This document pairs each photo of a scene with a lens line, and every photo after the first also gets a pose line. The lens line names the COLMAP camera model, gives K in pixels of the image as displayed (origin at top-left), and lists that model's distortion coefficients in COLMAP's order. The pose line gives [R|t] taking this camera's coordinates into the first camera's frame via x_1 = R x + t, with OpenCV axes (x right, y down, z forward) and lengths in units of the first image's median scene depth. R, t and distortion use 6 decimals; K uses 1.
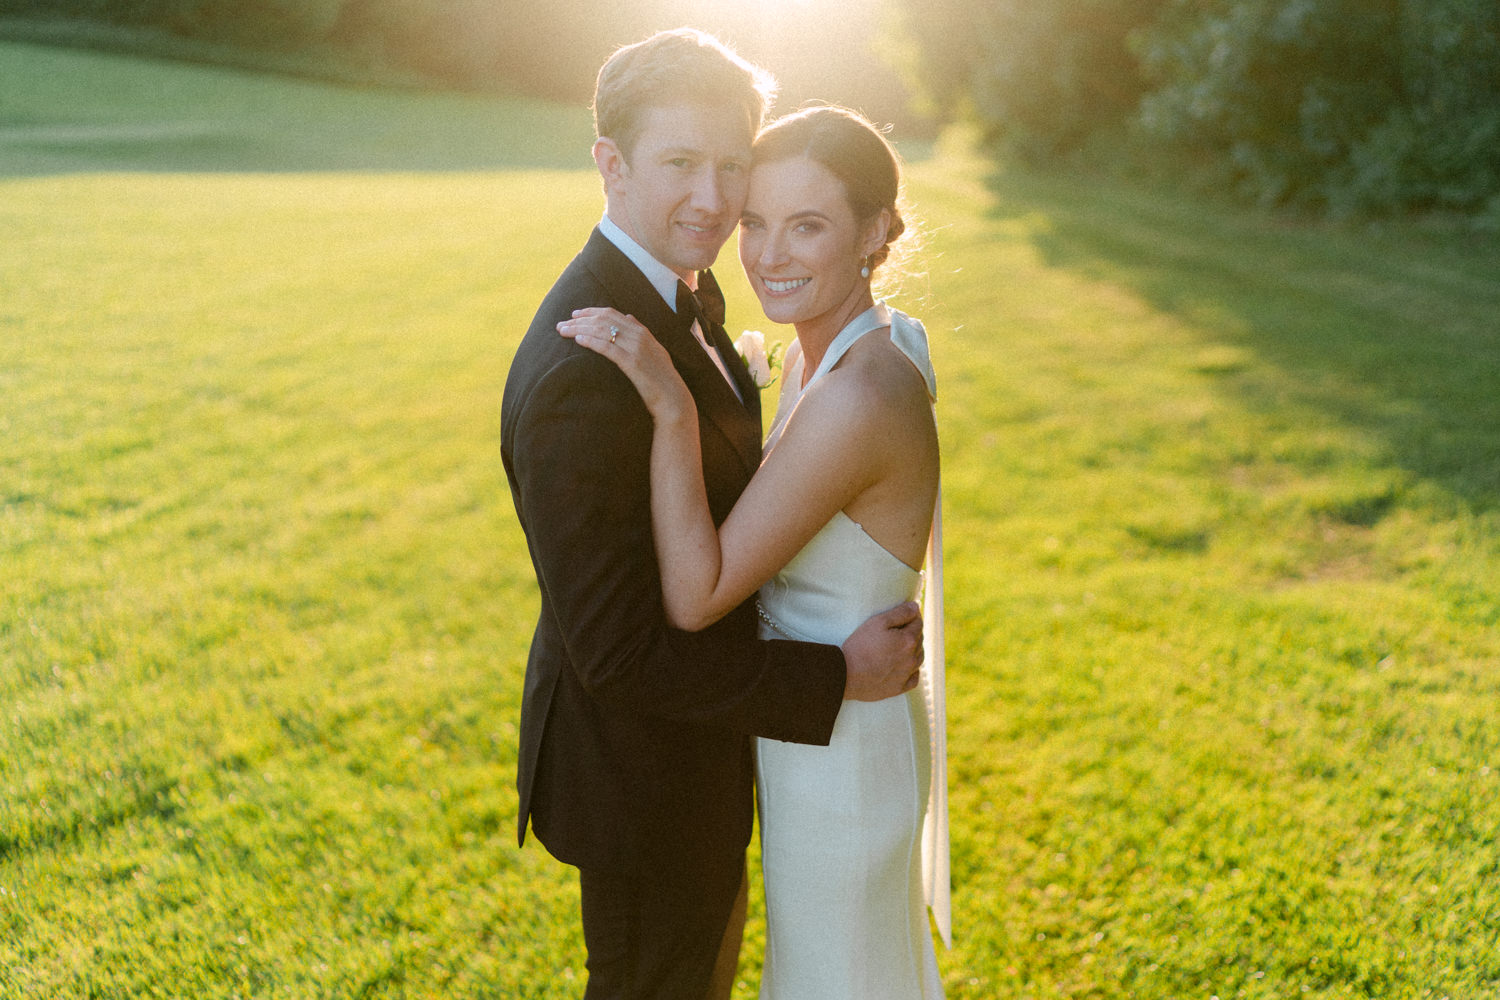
lens RADIAL K [[1451.1, 0, 750.0], [0, 1451.1, 500.0], [0, 0, 1]] dist [-0.006493, 0.010889]
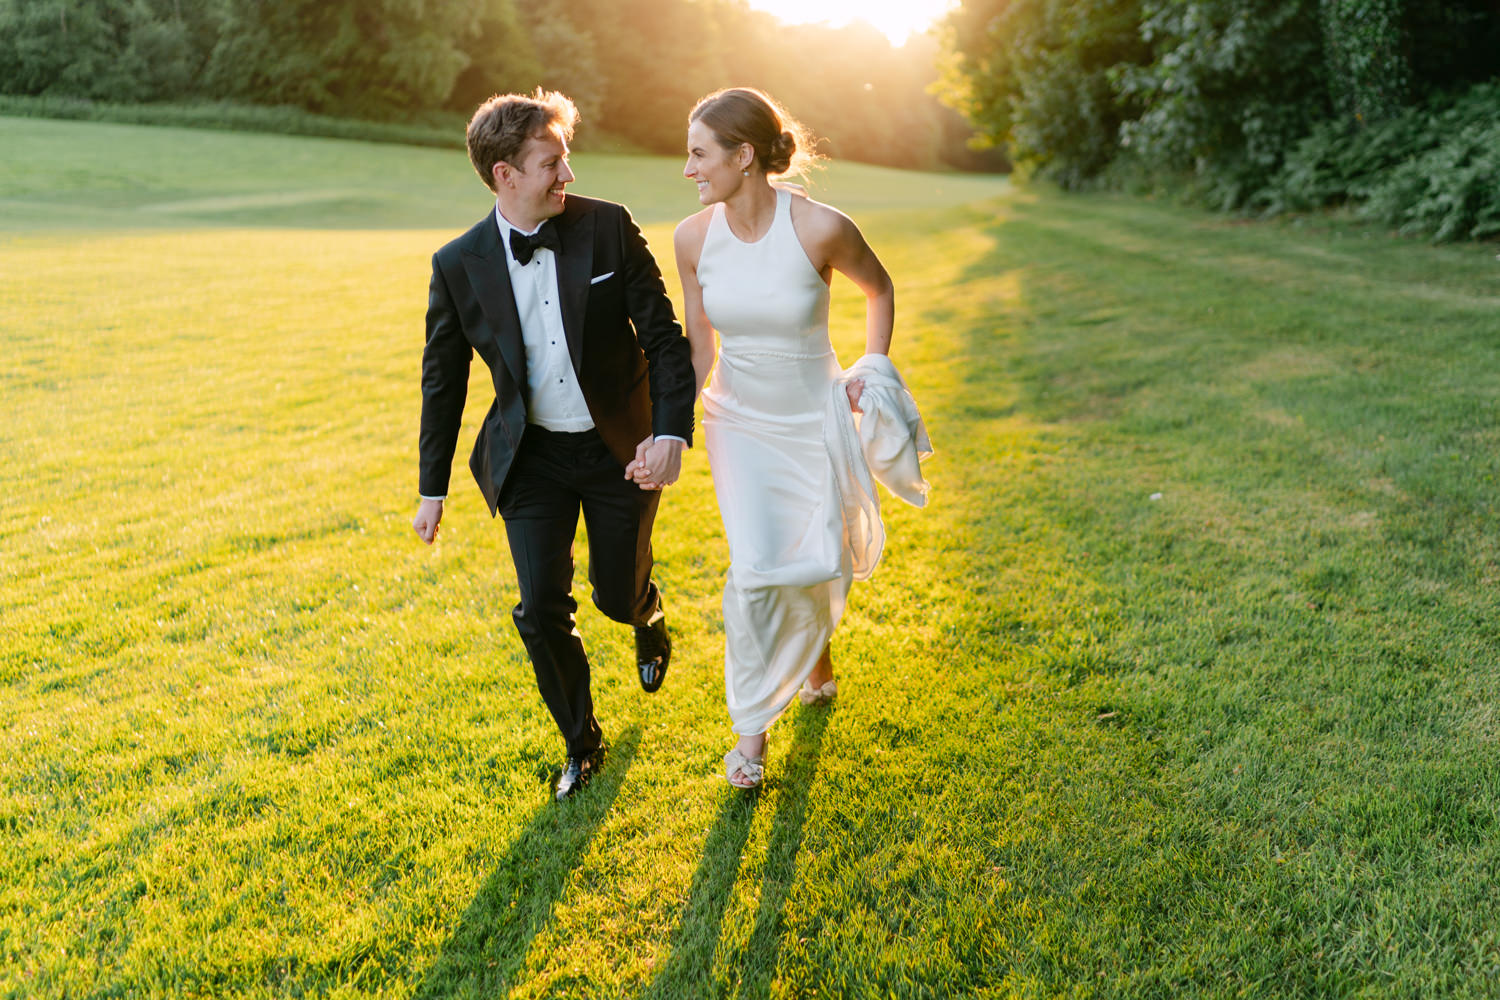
lens RADIAL K [[1424.2, 0, 726.7], [0, 1424.2, 480.1], [0, 0, 1]] dist [-0.013629, 0.000476]
pose [[0.995450, -0.026699, -0.091465, 0.153056], [0.023023, 0.998894, -0.041008, 0.153215], [0.092459, 0.038715, 0.994964, -0.494928]]
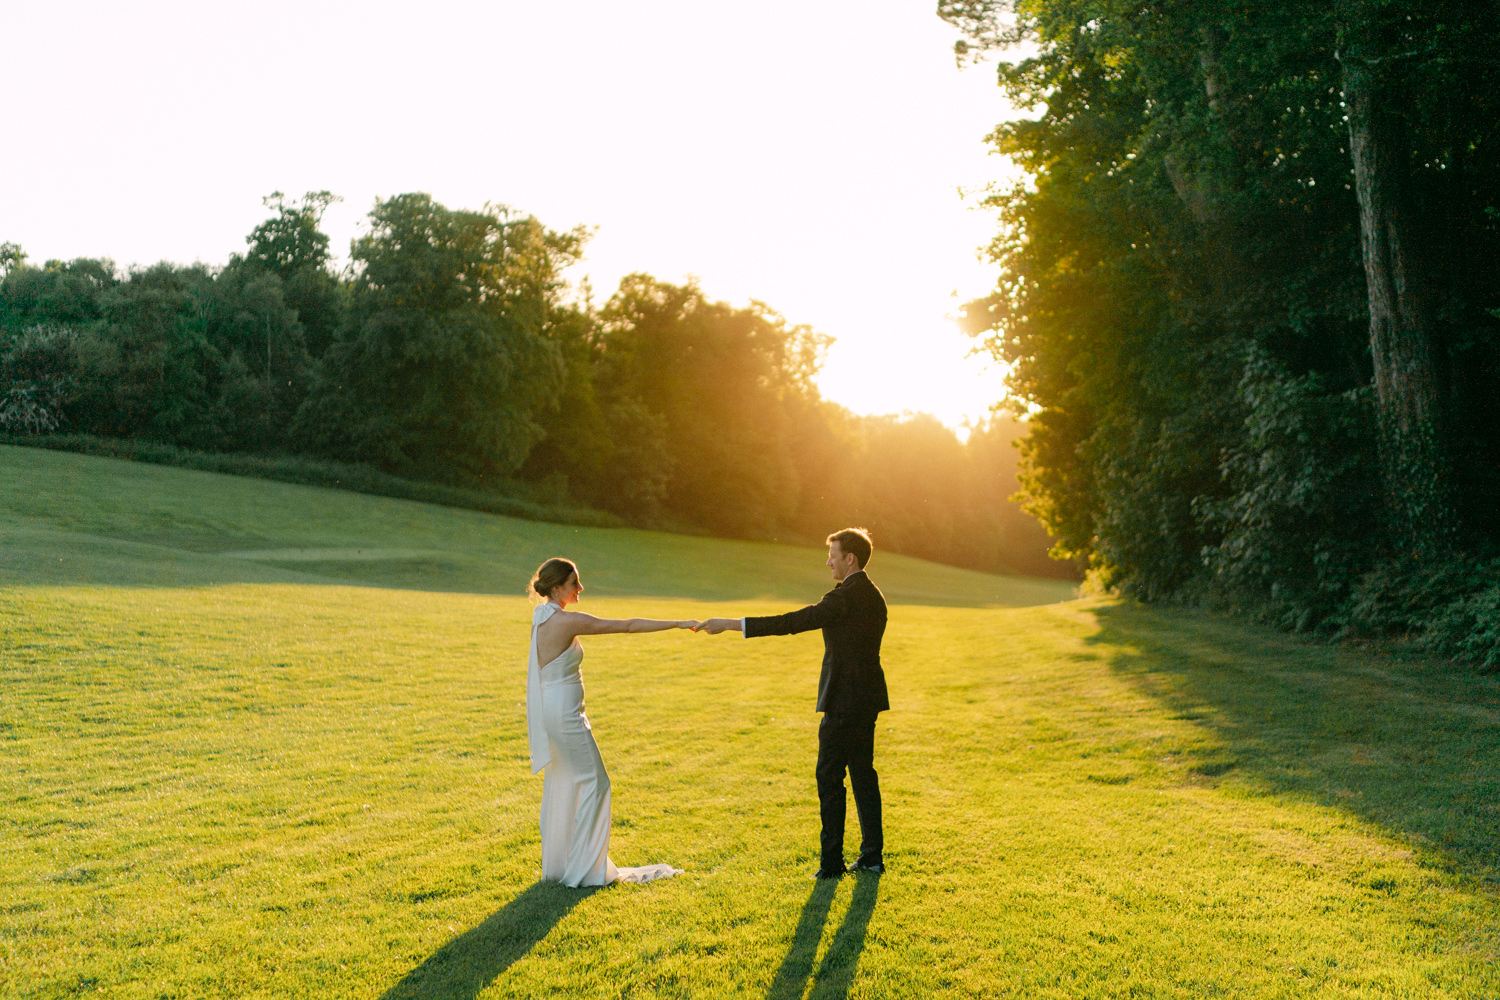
lens RADIAL K [[1483.2, 0, 761.2], [0, 1483.2, 520.3], [0, 0, 1]] dist [-0.018017, 0.005398]
pose [[0.994696, 0.021812, -0.100517, 0.032231], [-0.048851, 0.960185, -0.275061, 0.251836], [0.090515, 0.278513, 0.956158, -0.941610]]
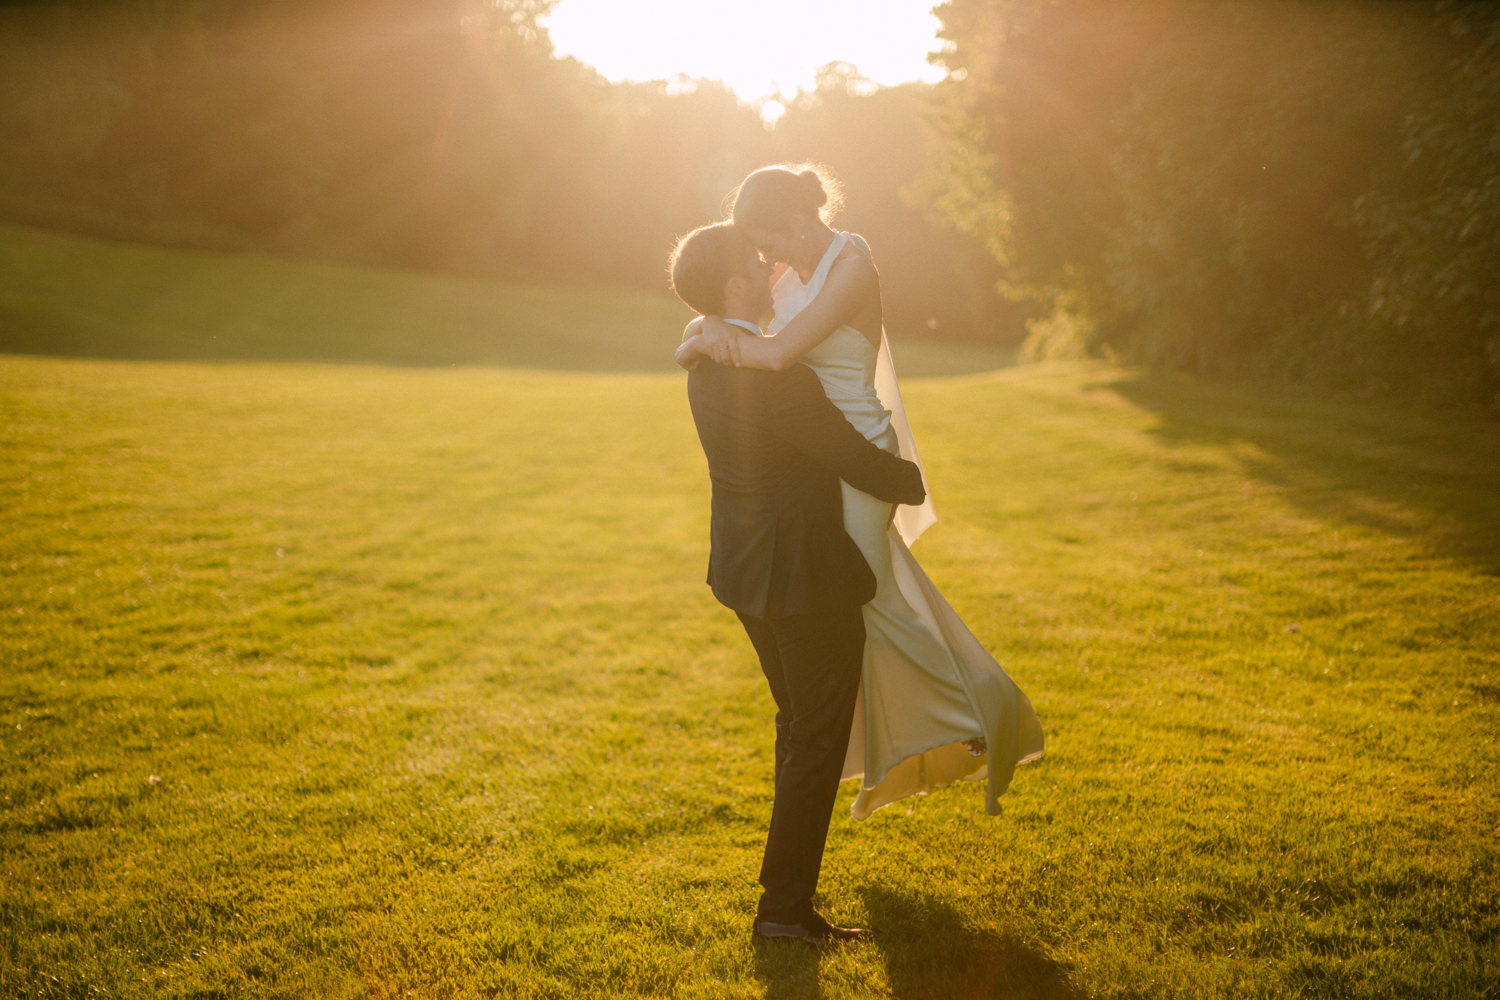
lens RADIAL K [[2293.6, 0, 750.1], [0, 2293.6, 554.4], [0, 0, 1]] dist [-0.201267, 0.628621]
pose [[0.999226, 0.027596, 0.028023, -0.288356], [-0.023162, 0.988749, -0.147781, 0.175424], [-0.031786, 0.147018, 0.988623, -0.544148]]
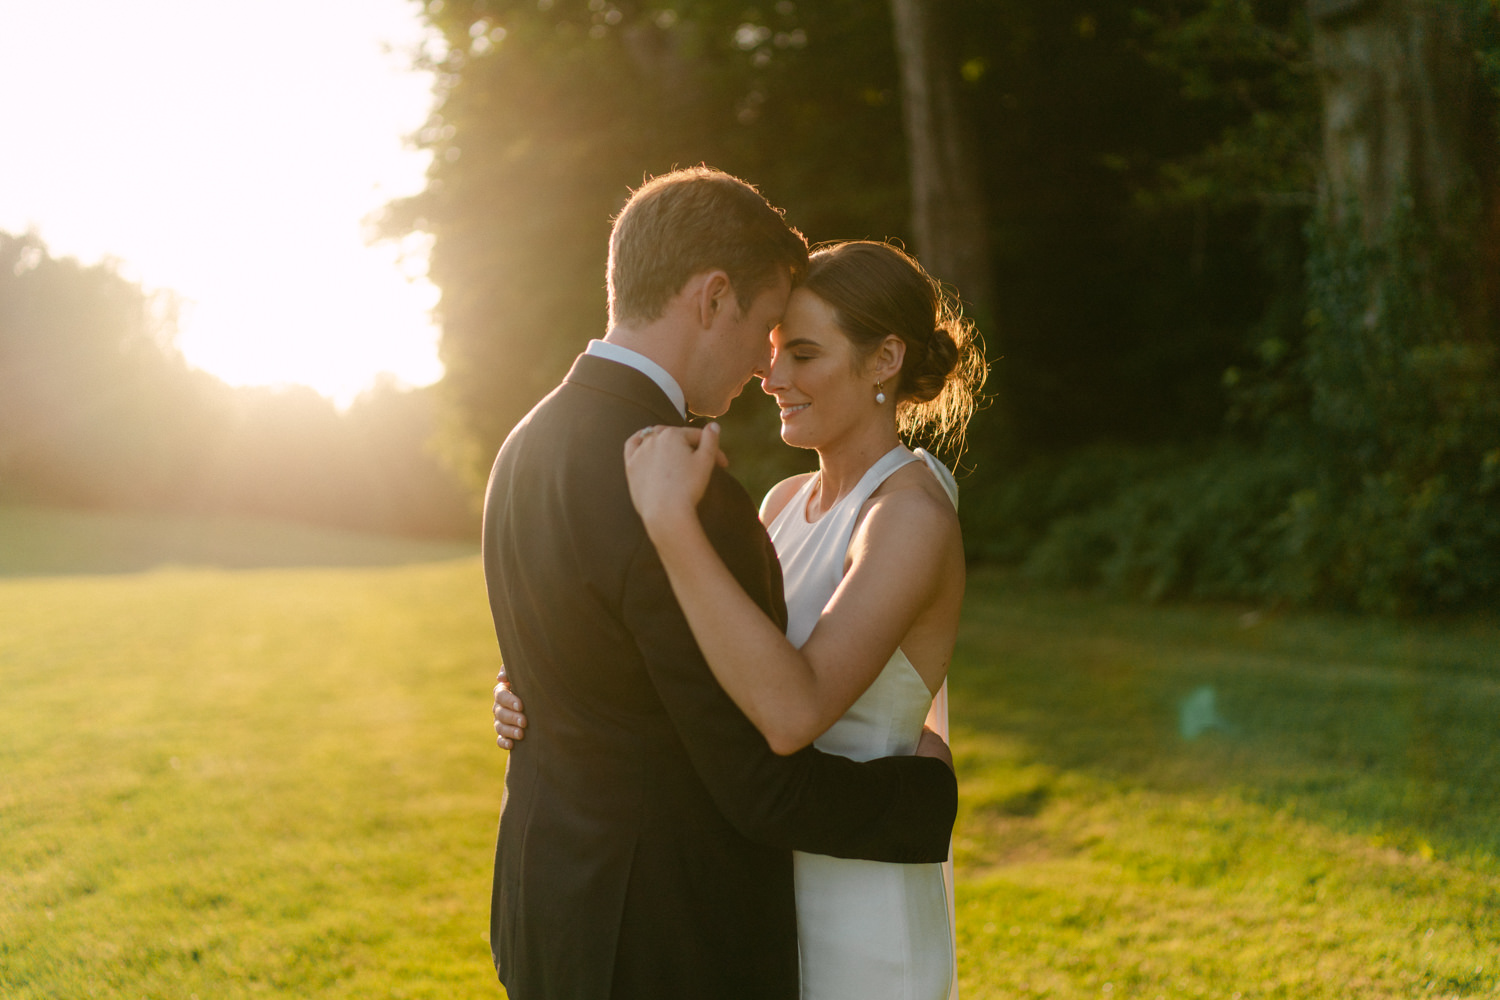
lens RADIAL K [[1451.1, 0, 750.0], [0, 1451.1, 500.0], [0, 0, 1]] dist [-0.006493, 0.010889]
pose [[0.953450, -0.014631, 0.301197, -0.082397], [0.094906, 0.962625, -0.253667, 0.044444], [-0.286228, 0.270444, 0.919203, 0.027890]]
